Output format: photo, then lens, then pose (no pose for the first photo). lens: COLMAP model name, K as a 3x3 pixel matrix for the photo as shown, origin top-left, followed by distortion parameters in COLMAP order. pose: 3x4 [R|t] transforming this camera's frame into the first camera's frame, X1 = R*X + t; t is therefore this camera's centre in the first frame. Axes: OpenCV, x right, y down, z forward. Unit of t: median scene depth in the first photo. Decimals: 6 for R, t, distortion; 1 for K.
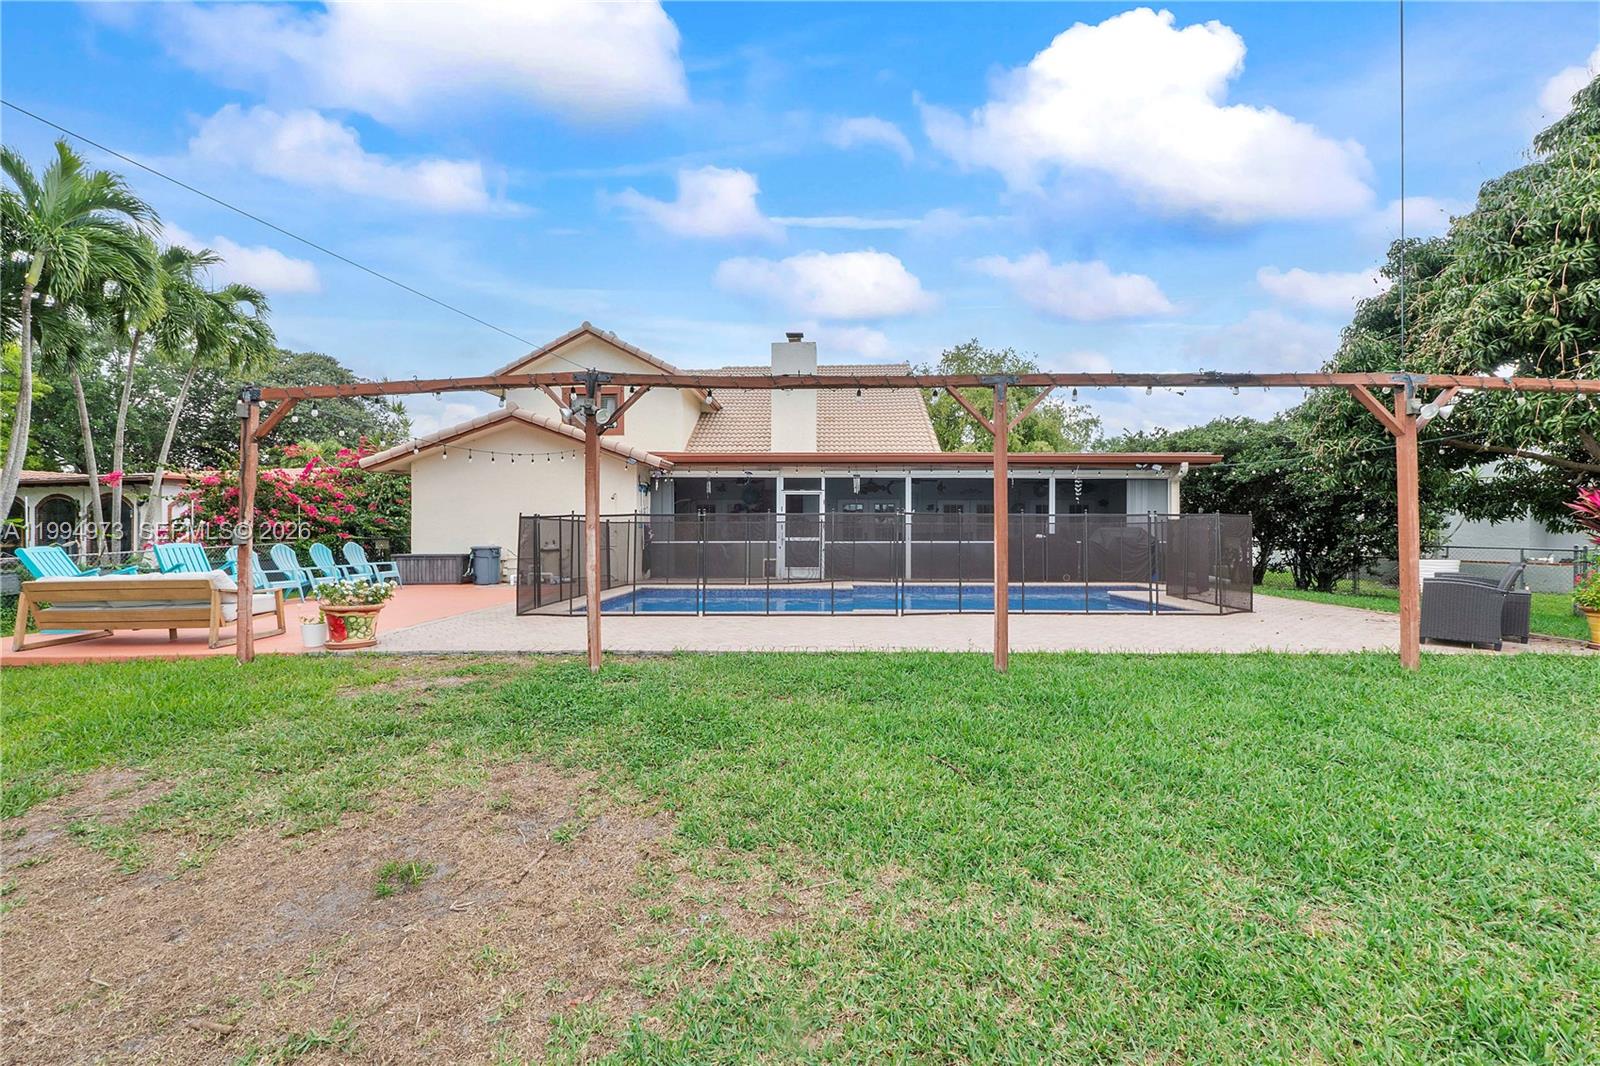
lens RADIAL K [[679.0, 0, 802.8], [0, 679.0, 530.0], [0, 0, 1]] dist [-0.002307, -0.000171]
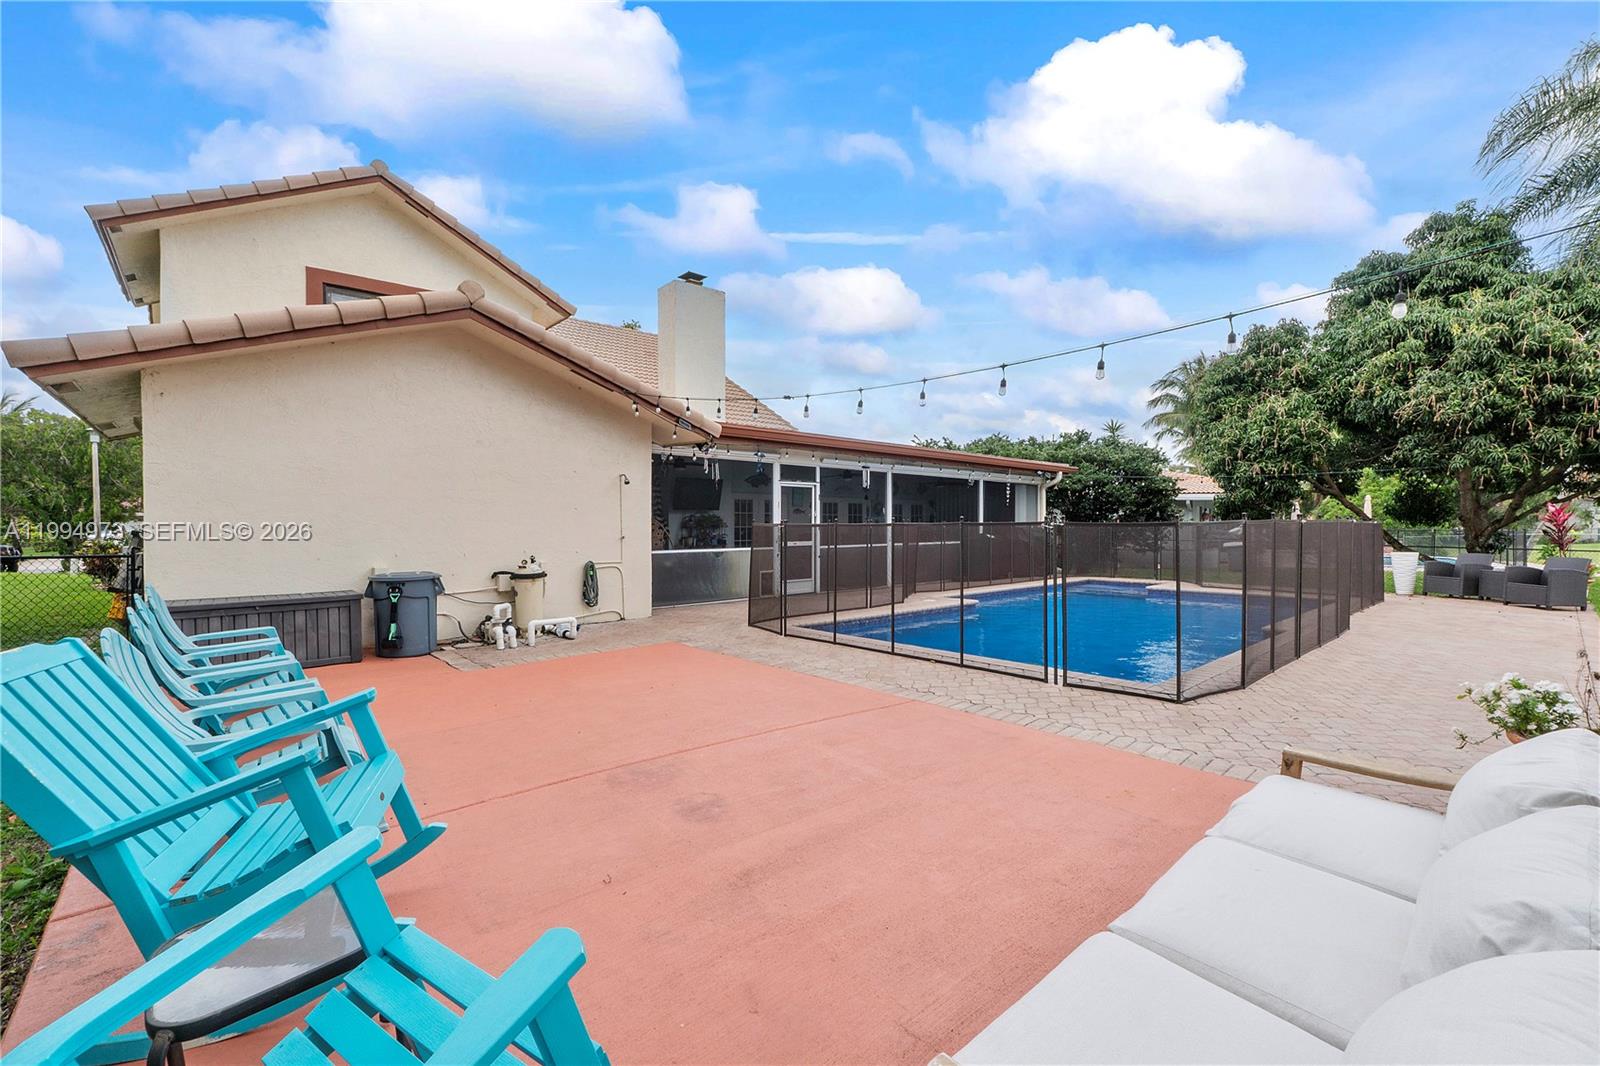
lens RADIAL K [[679.0, 0, 802.8], [0, 679.0, 530.0], [0, 0, 1]] dist [-0.002307, -0.000171]
pose [[0.757591, -0.003632, 0.652720, -0.506475], [-0.004534, 0.999931, 0.010826, -0.011138], [-0.652714, -0.011161, 0.757522, 0.405618]]
